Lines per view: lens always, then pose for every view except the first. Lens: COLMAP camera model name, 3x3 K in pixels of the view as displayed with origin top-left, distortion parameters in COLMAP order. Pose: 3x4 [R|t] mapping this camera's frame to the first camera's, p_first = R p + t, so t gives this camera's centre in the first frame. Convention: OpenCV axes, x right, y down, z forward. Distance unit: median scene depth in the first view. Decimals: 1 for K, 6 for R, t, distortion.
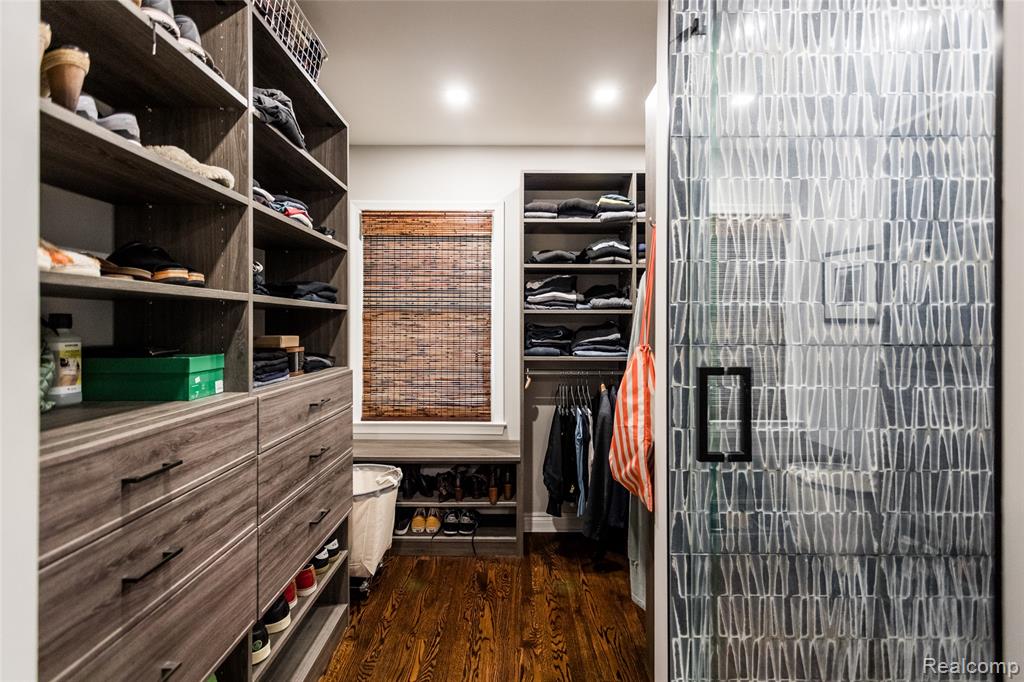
lens RADIAL K [[479.5, 0, 496.2], [0, 479.5, 325.4], [0, 0, 1]] dist [0.006468, -0.000713]
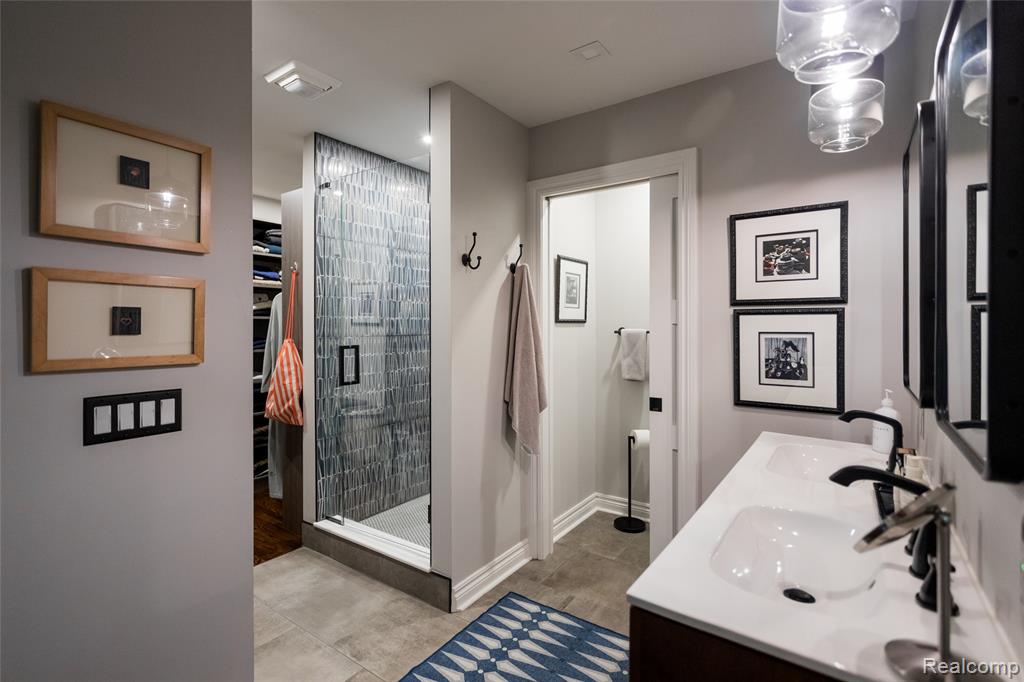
lens RADIAL K [[479.5, 0, 511.8], [0, 479.5, 331.1], [0, 0, 1]] dist [0.006468, -0.000713]
pose [[0.563910, -0.012908, 0.825736, -0.844953], [-0.000424, 0.999873, 0.015920, -0.019005], [-0.825836, -0.009328, 0.563833, -0.823928]]
